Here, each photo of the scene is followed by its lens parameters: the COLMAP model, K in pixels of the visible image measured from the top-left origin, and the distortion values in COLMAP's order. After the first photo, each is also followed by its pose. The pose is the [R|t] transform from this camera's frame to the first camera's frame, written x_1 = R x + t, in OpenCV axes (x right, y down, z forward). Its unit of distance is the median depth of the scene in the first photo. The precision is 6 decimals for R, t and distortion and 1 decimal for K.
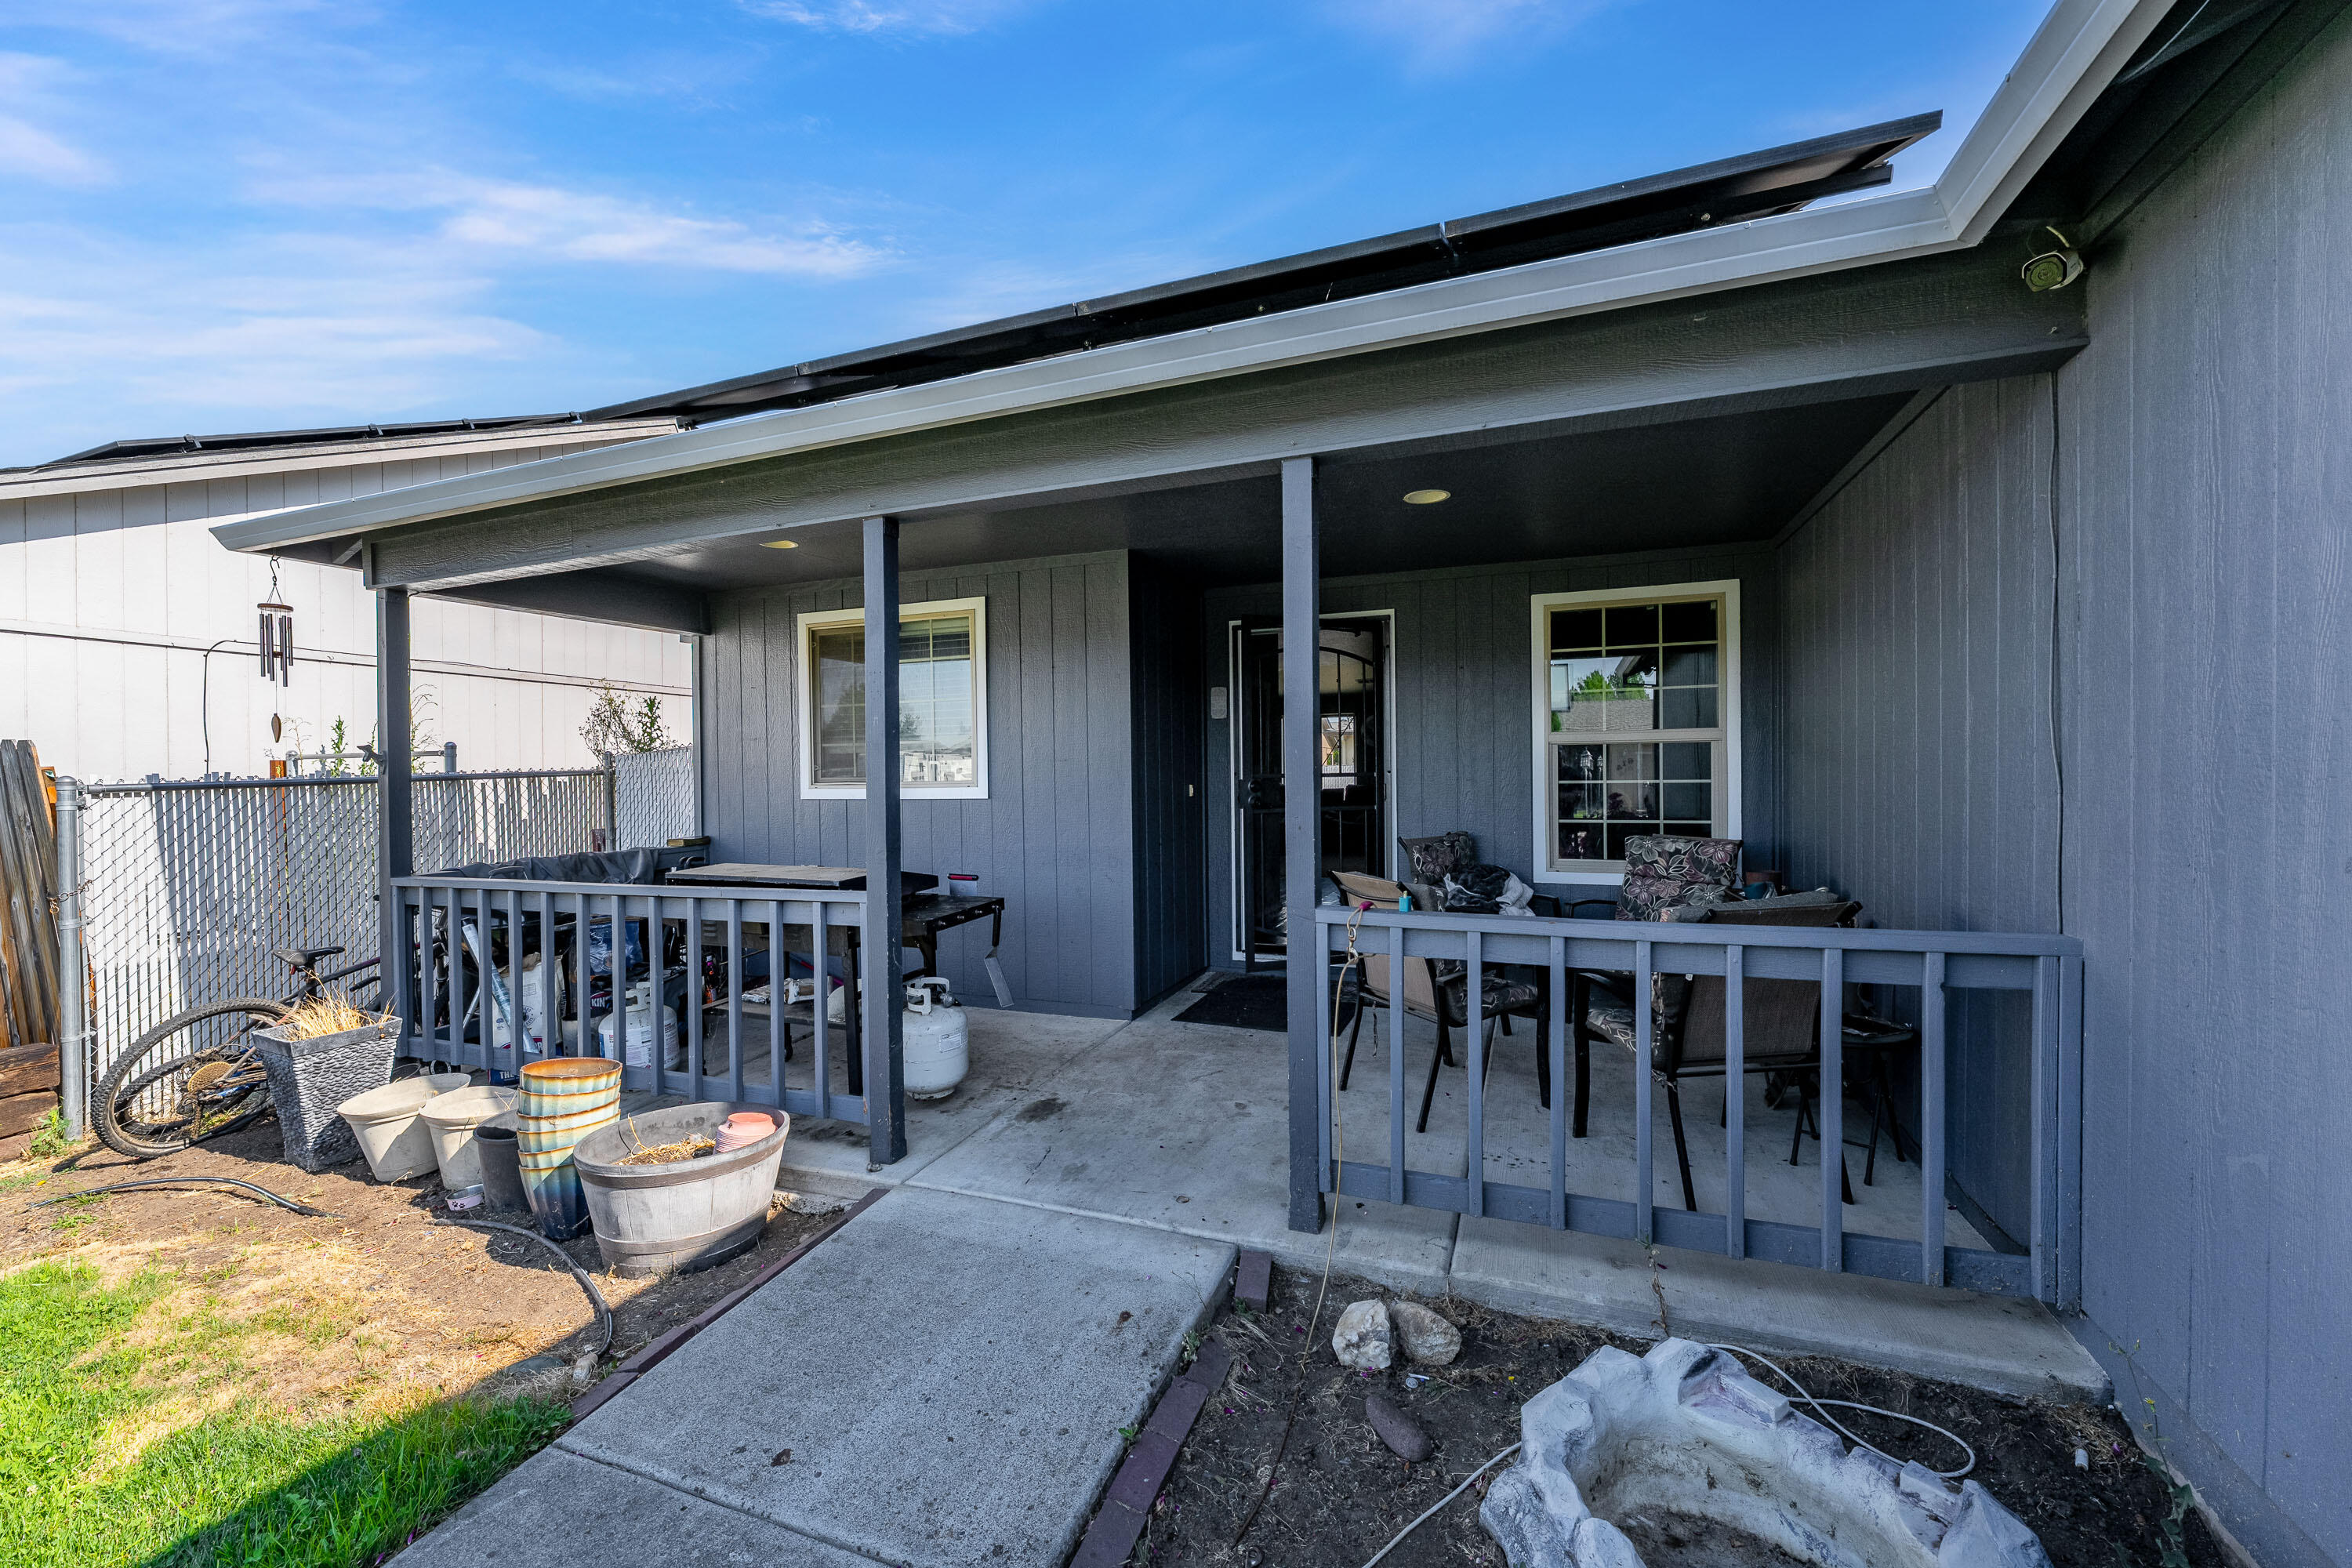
lens RADIAL K [[913.4, 0, 1184.6], [0, 913.4, 794.8], [0, 0, 1]] dist [-0.000288, -0.000018]
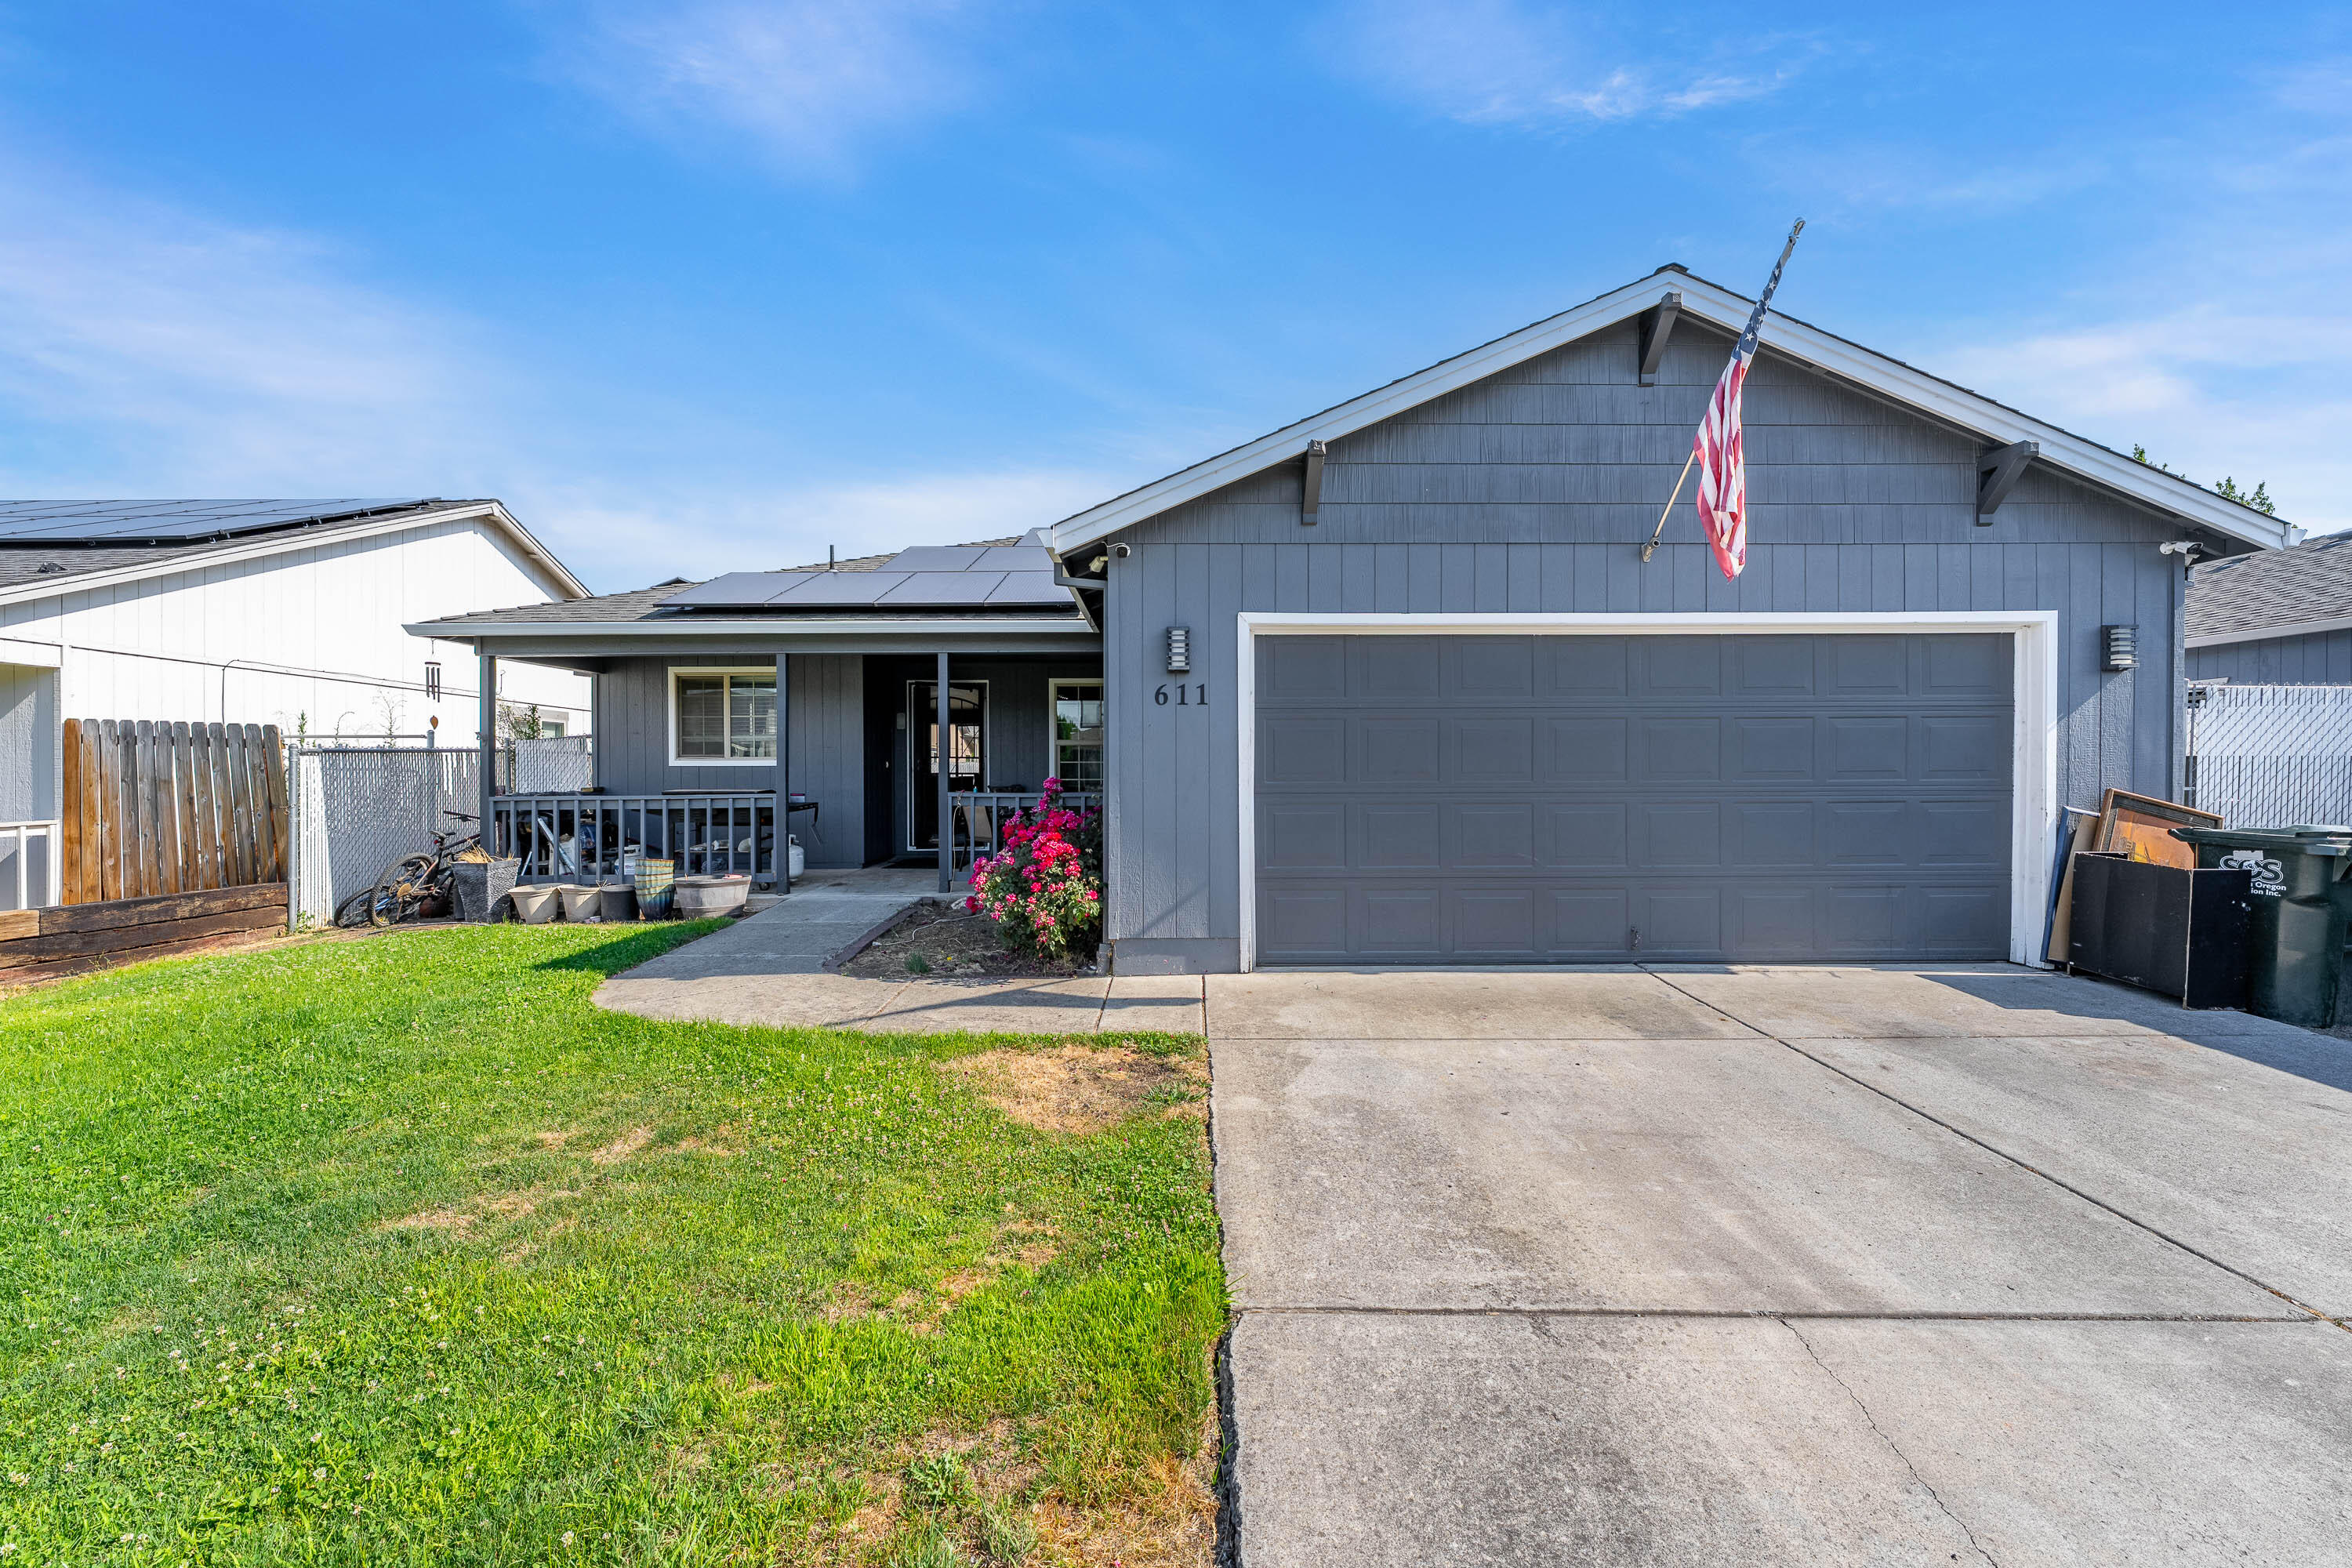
lens RADIAL K [[941.0, 0, 1172.5], [0, 941.0, 780.9], [0, 0, 1]] dist [-0.002074, -0.000213]
pose [[0.932569, 0.007795, 0.360908, -0.200168], [0.000020, 0.999766, -0.021642, 0.099216], [-0.360992, 0.020190, 0.932350, -1.489647]]
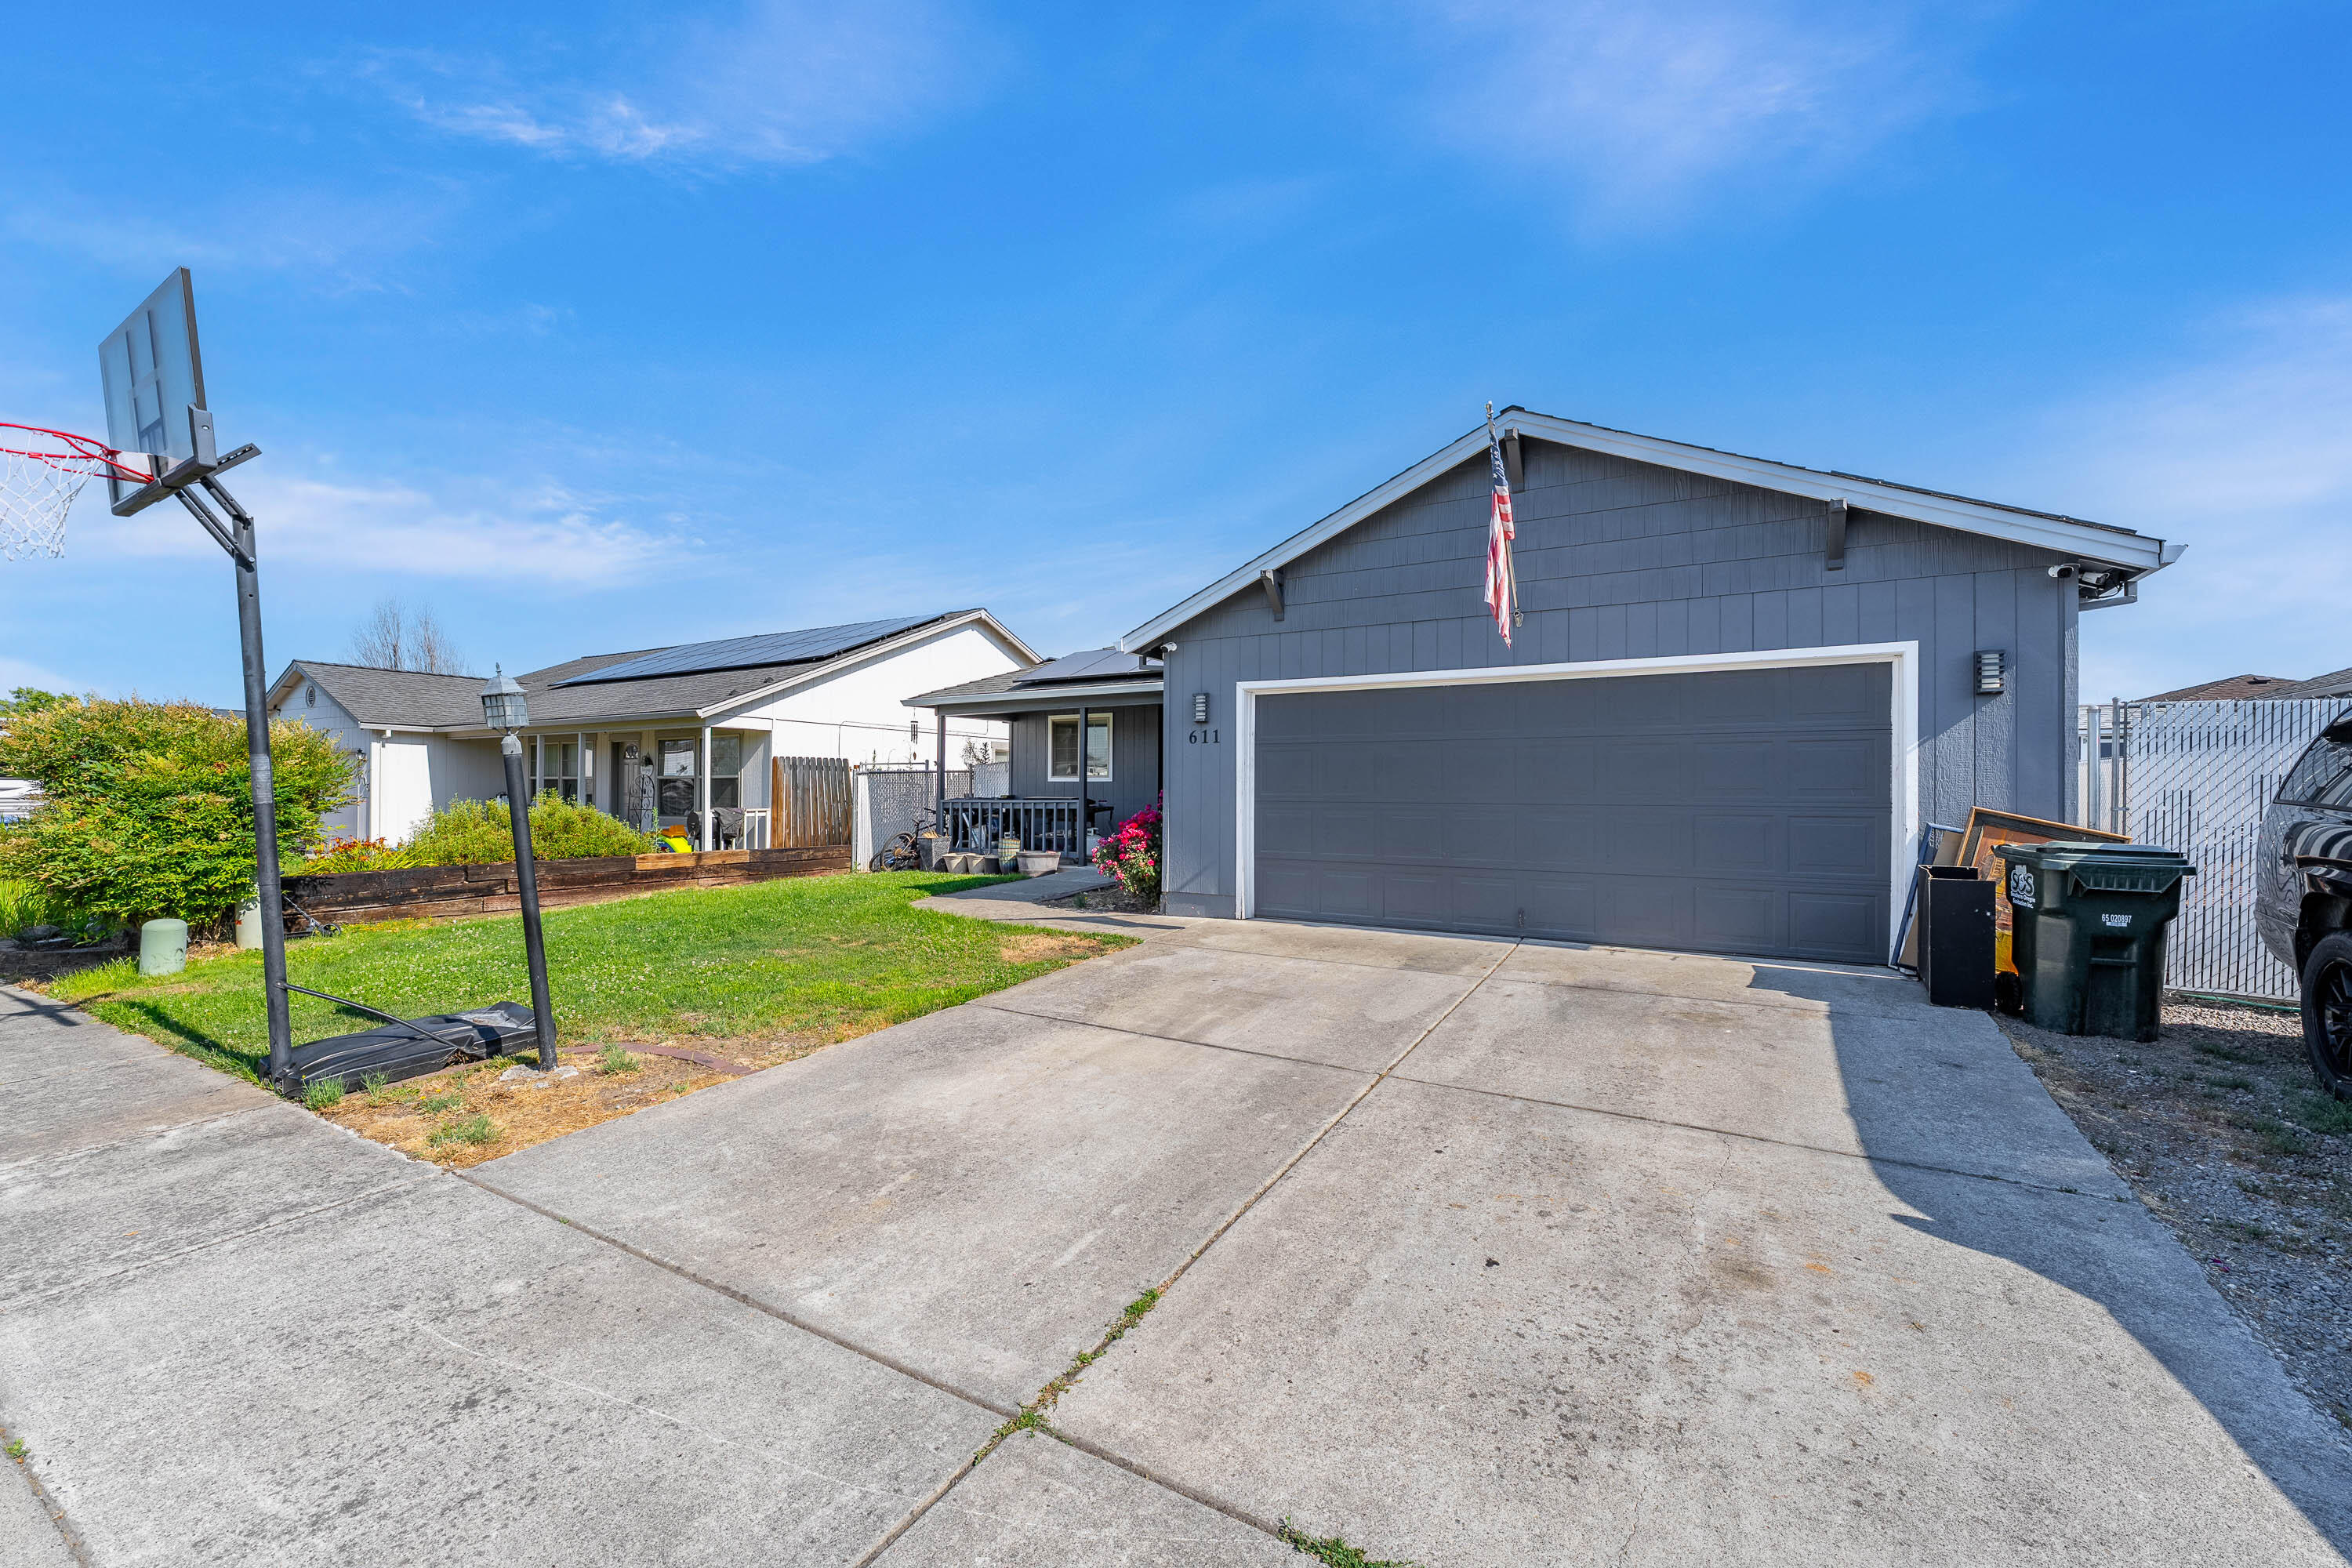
lens RADIAL K [[941.0, 0, 1172.5], [0, 941.0, 780.9], [0, 0, 1]] dist [-0.002074, -0.000213]
pose [[0.985691, 0.015497, -0.167847, 0.573703], [-0.021071, 0.999282, -0.031476, 0.112024], [0.167239, 0.034562, 0.985310, -2.305060]]
